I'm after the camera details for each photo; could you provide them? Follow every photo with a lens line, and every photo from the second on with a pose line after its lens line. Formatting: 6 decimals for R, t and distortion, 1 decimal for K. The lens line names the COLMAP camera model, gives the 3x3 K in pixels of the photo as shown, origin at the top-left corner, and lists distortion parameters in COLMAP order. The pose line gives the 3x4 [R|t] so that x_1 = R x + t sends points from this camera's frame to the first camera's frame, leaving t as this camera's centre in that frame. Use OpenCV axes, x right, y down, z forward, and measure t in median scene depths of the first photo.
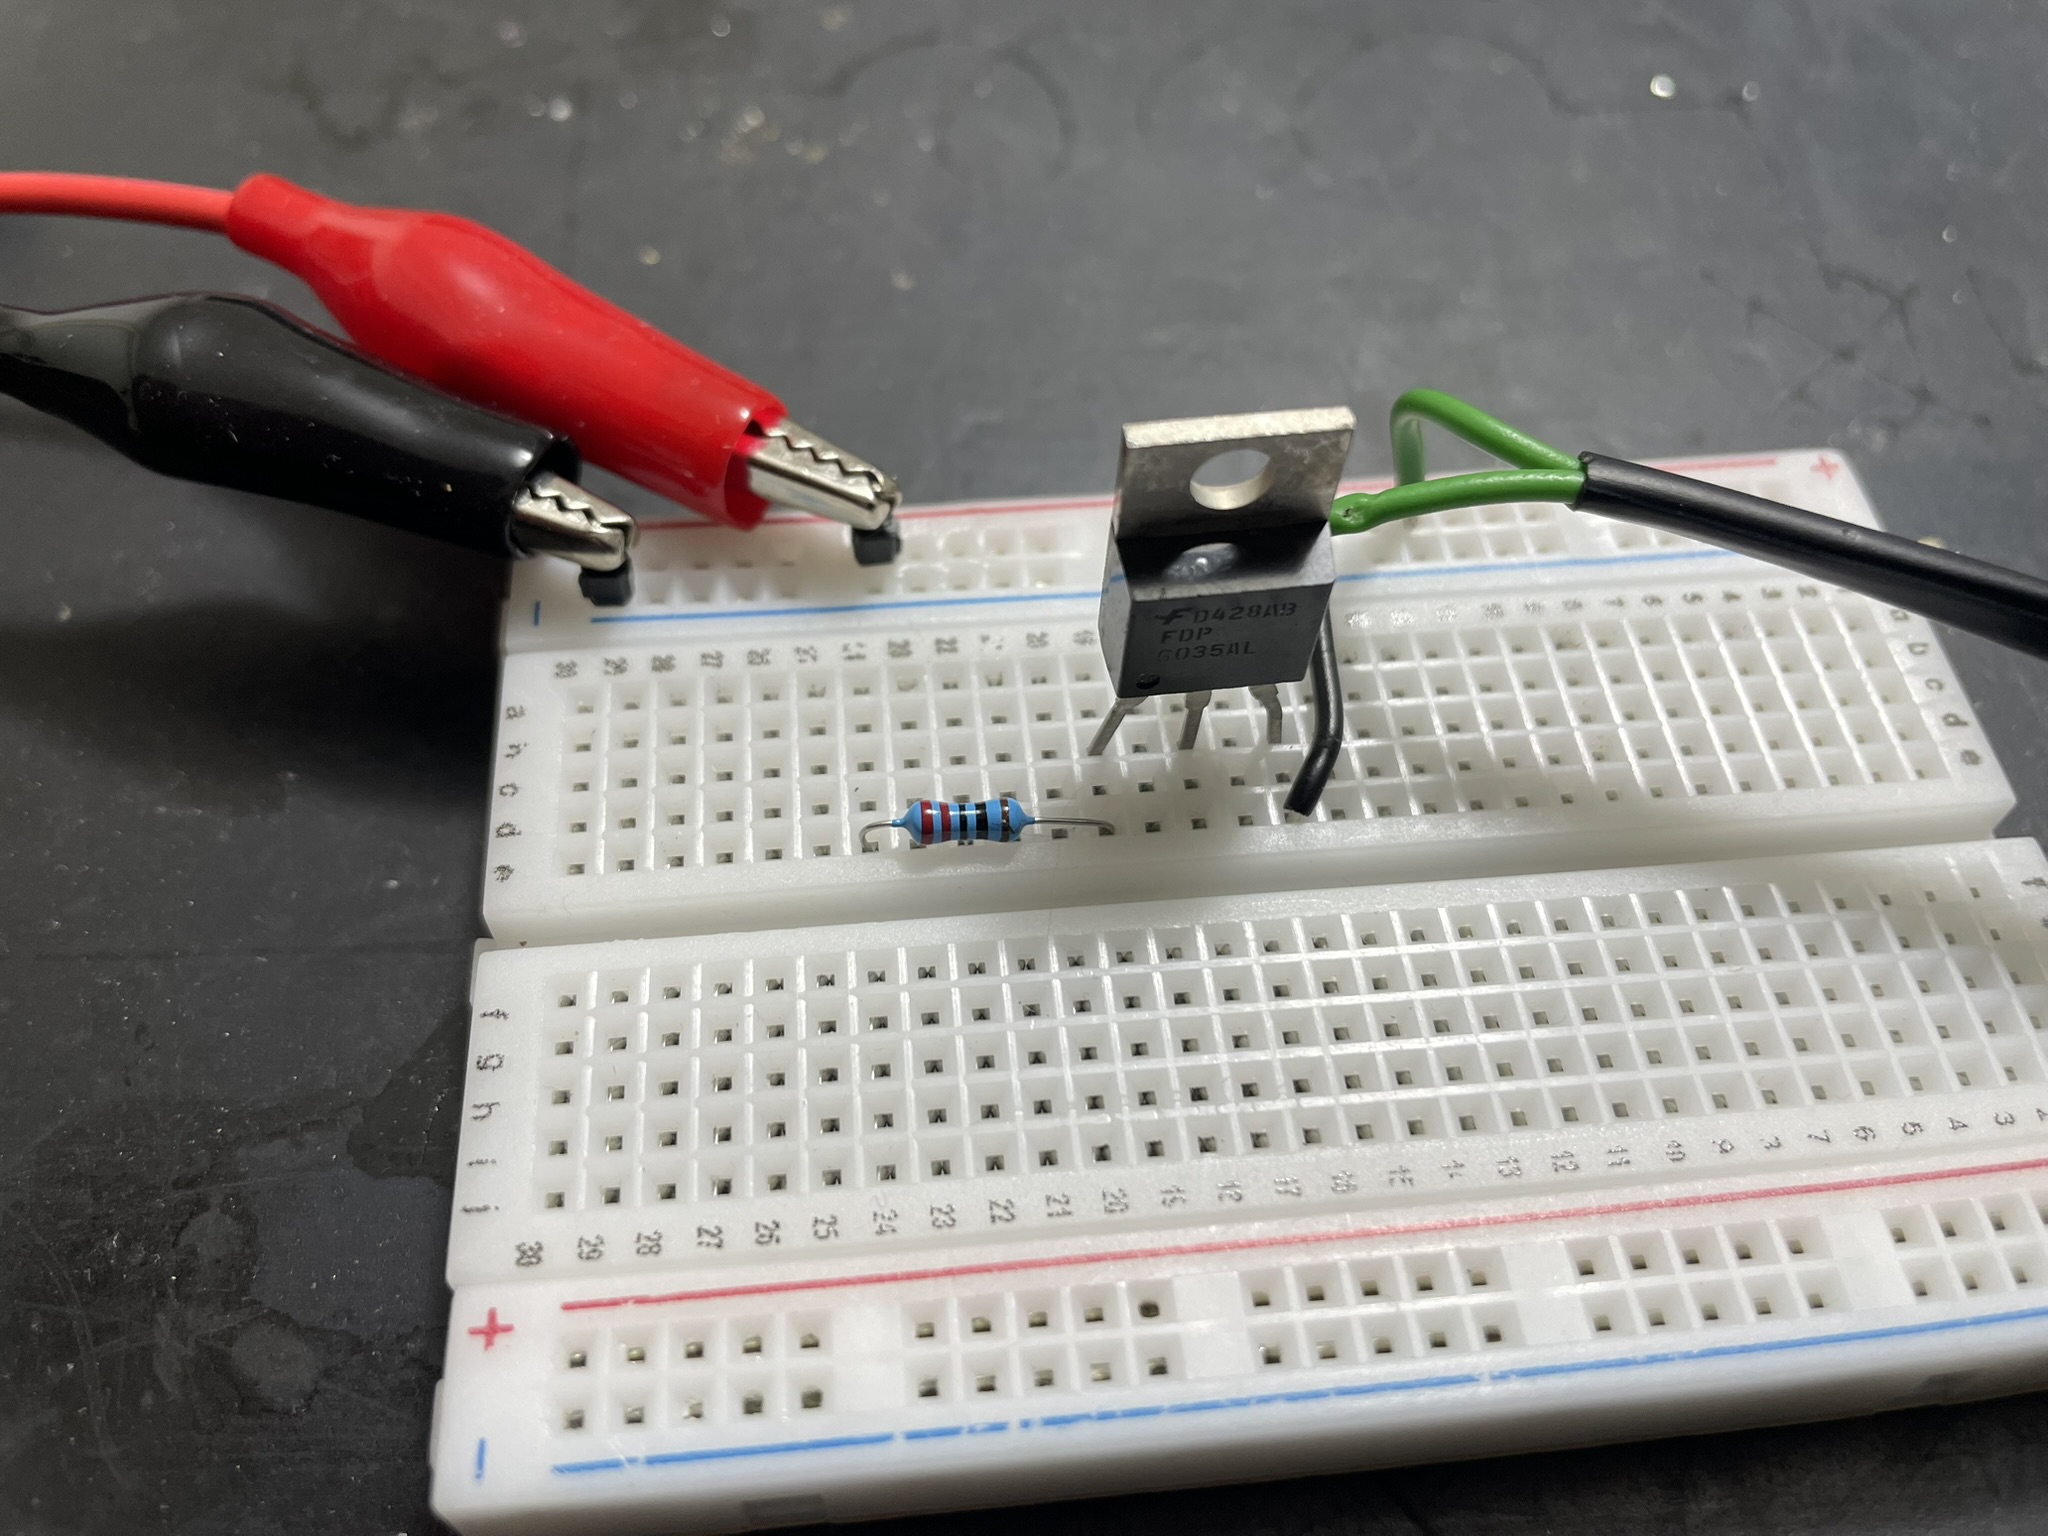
lens RADIAL K [[1594.7, 0, 1018.1], [0, 1594.7, 760.1], [0, 0, 1]] dist [0.069441, -0.121871]
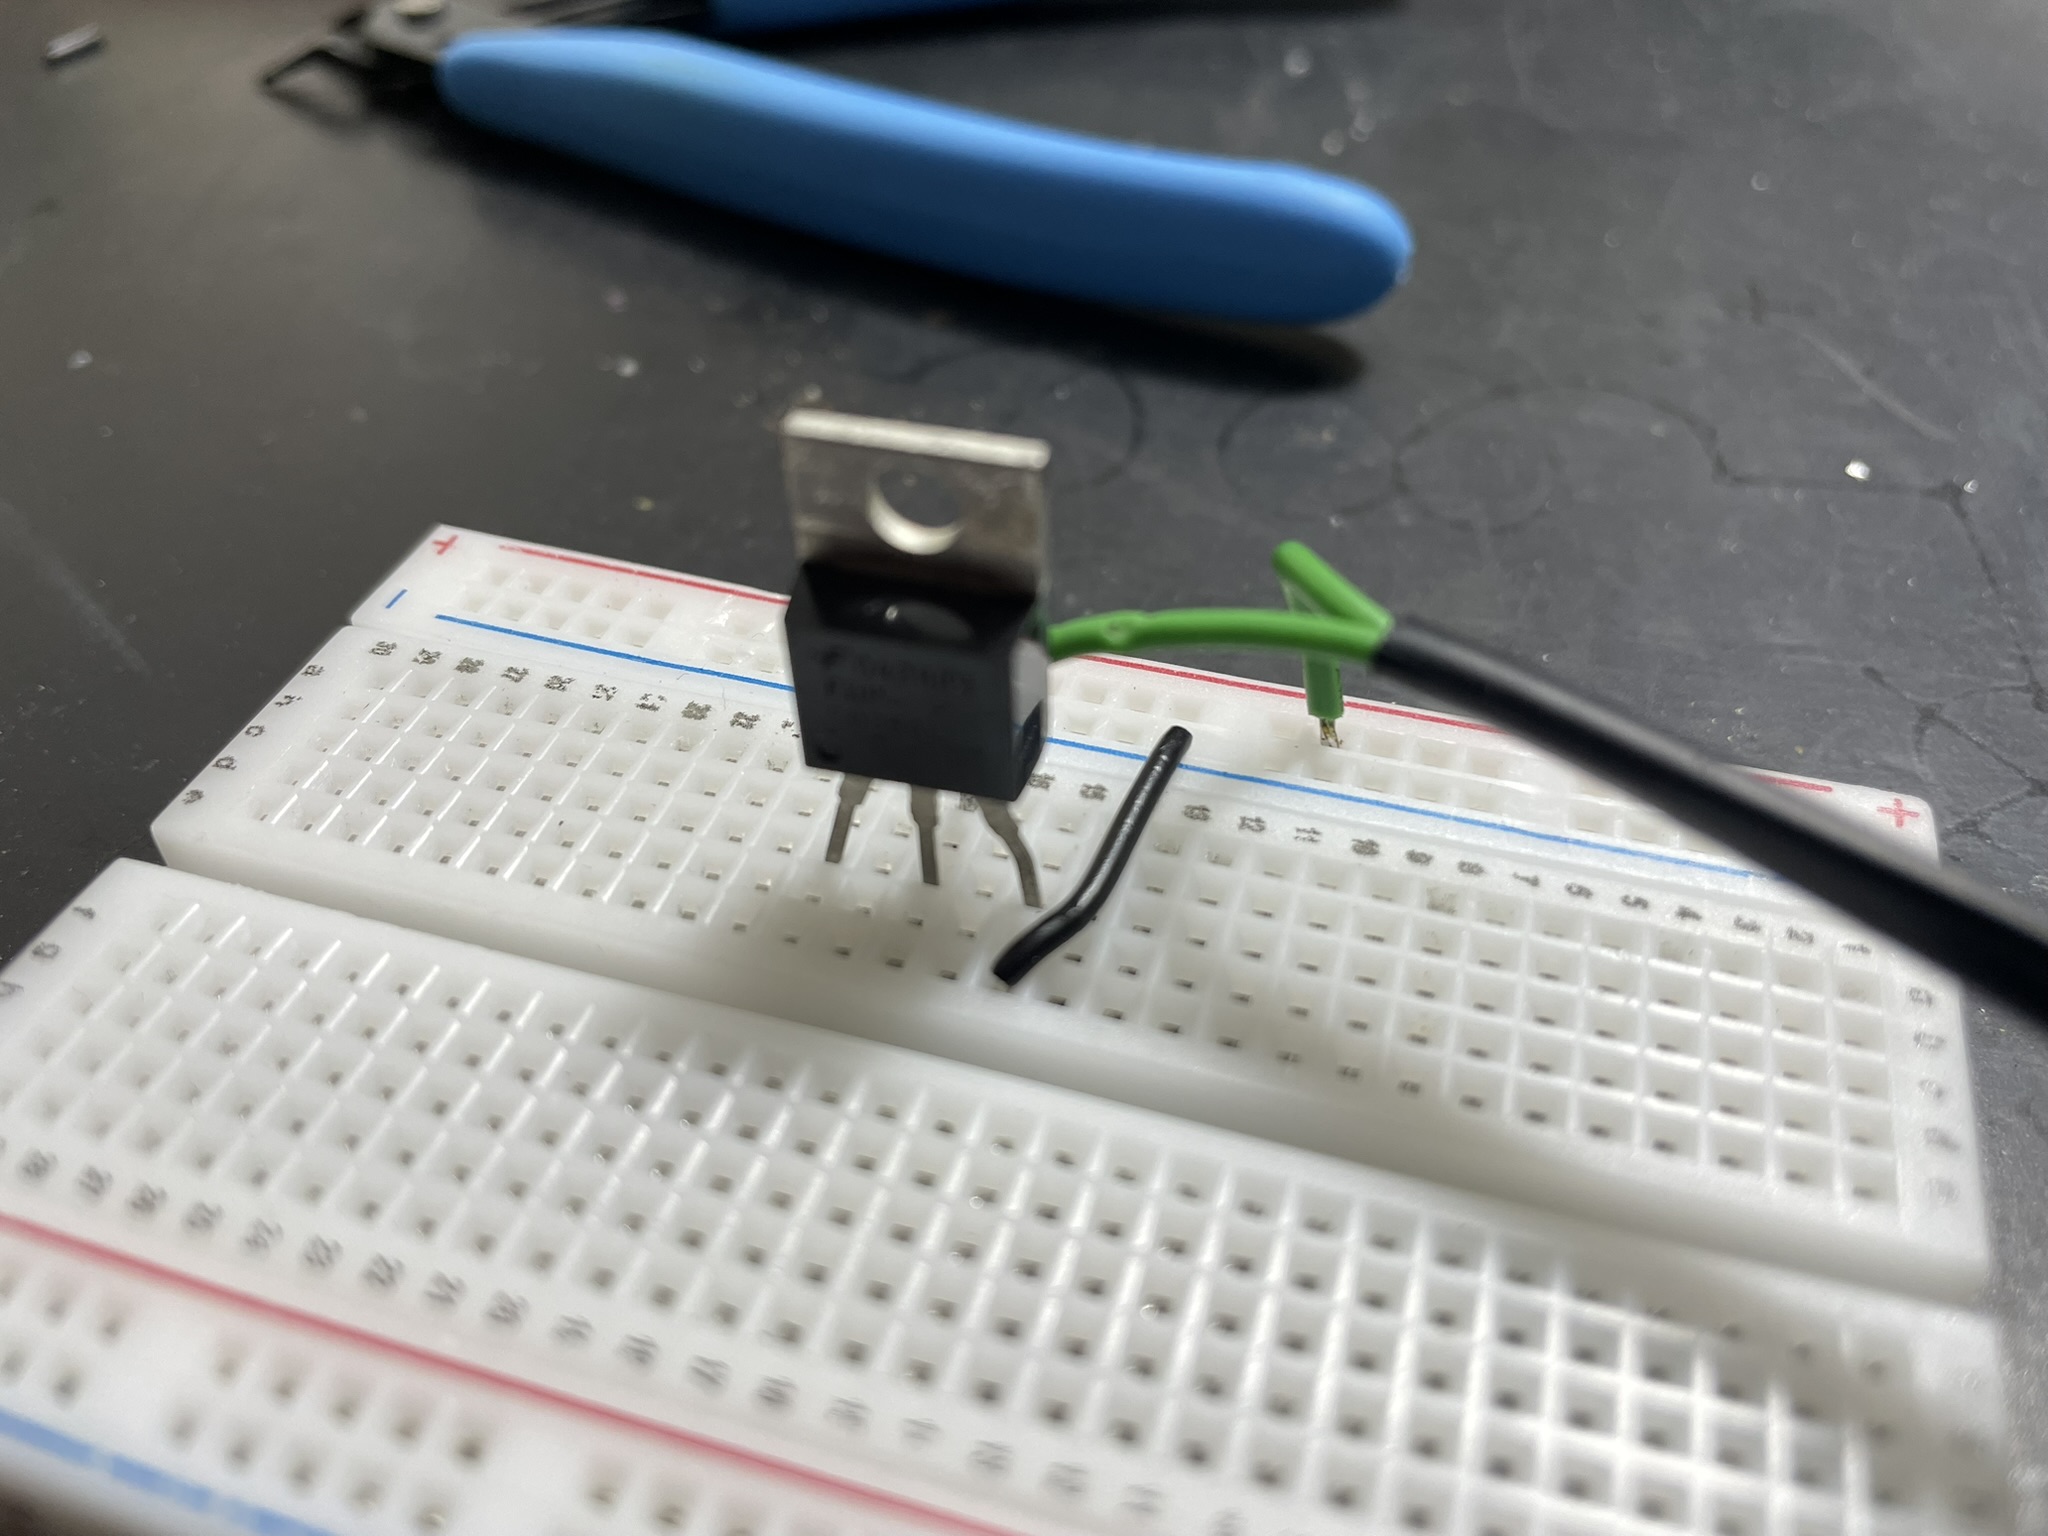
lens RADIAL K [[1605.4, 0, 1024.0], [0, 1605.4, 768.0], [0, 0, 1]] dist [0.058652, -0.128508]
pose [[0.920572, 0.234644, -0.312233, 0.434227], [-0.303414, 0.933025, -0.193402, 0.090252], [0.245940, 0.272777, 0.930111, 0.218543]]
